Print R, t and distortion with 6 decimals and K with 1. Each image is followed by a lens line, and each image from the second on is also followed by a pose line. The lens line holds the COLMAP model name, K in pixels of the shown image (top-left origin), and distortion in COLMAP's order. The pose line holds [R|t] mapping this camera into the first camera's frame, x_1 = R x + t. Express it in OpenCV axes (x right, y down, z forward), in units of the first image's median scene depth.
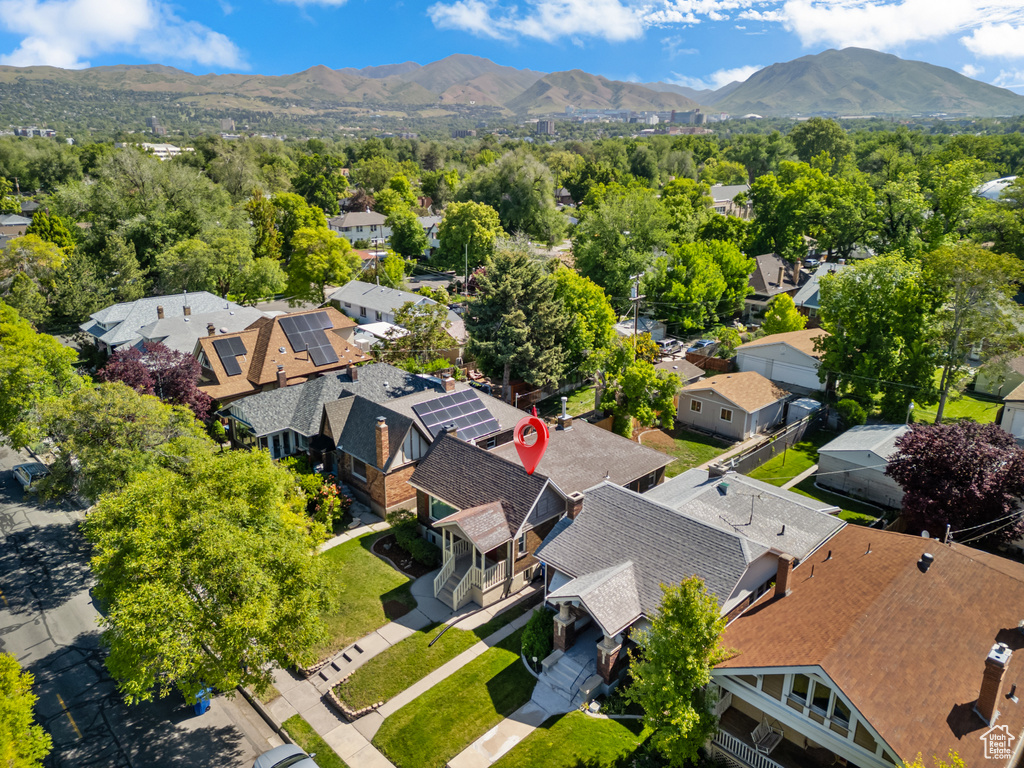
lens RADIAL K [[719.7, 0, 508.5], [0, 719.7, 376.9], [0, 0, 1]] dist [0.043334, -0.015060]
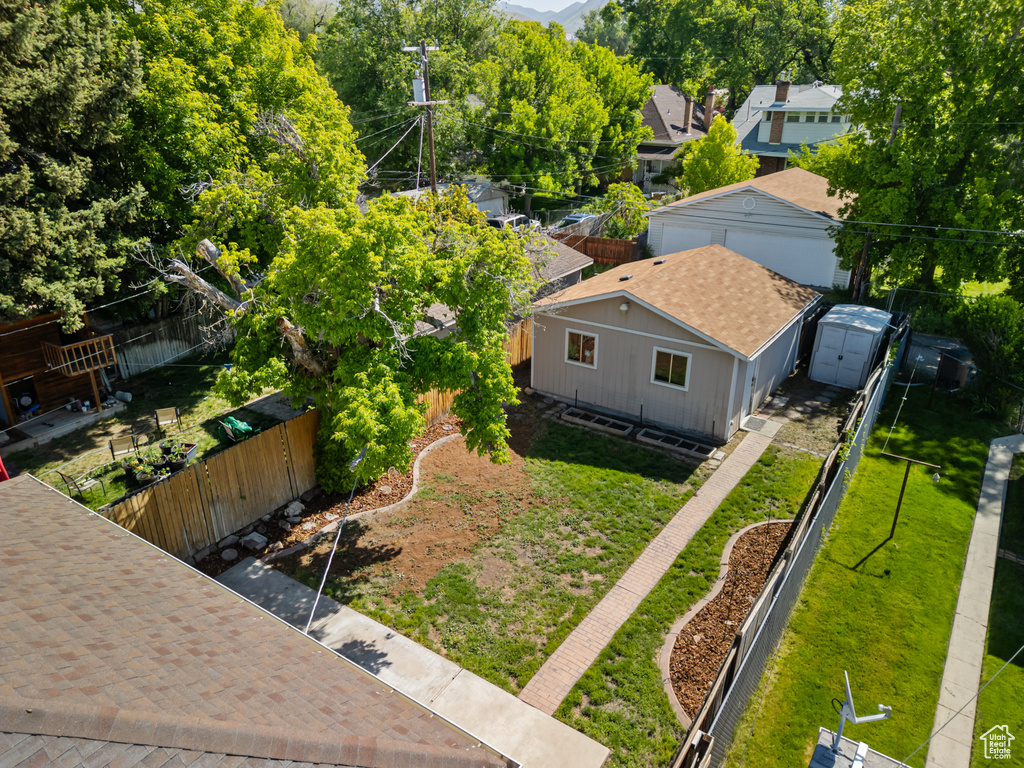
lens RADIAL K [[719.7, 0, 512.8], [0, 719.7, 390.4], [0, 0, 1]] dist [0.043334, -0.015060]
pose [[0.979489, -0.091616, 0.179463, 0.135315], [0.071840, 0.990907, 0.113766, 0.015360], [-0.188254, -0.098540, 0.977164, 0.551781]]
